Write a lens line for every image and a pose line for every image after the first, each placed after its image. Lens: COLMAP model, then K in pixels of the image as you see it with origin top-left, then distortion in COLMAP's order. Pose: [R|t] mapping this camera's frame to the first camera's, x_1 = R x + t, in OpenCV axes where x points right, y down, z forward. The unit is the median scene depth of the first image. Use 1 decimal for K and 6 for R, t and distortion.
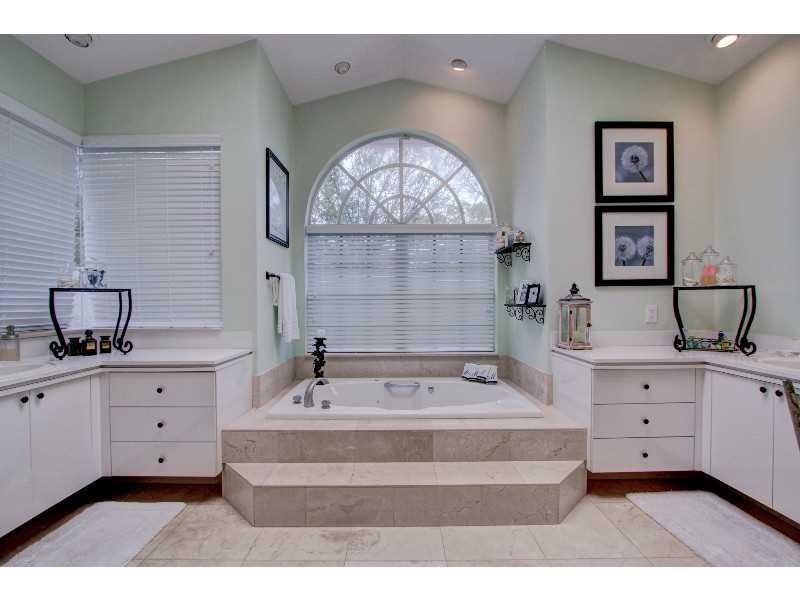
lens RADIAL K [[374.0, 0, 397.8], [0, 374.0, 300.6], [0, 0, 1]] dist [-0.015339, 0.002442]
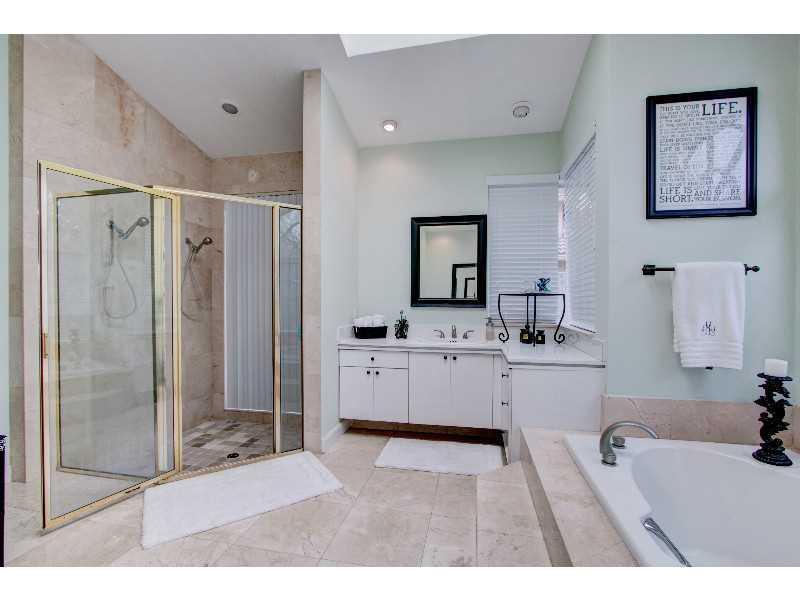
lens RADIAL K [[374.0, 0, 398.5], [0, 374.0, 302.6], [0, 0, 1]] dist [-0.015339, 0.002442]
pose [[-0.191074, 0.013417, -0.981484, 0.414355], [-0.001055, 0.999903, 0.013874, -0.011224], [0.981575, 0.003686, -0.191041, 0.579071]]
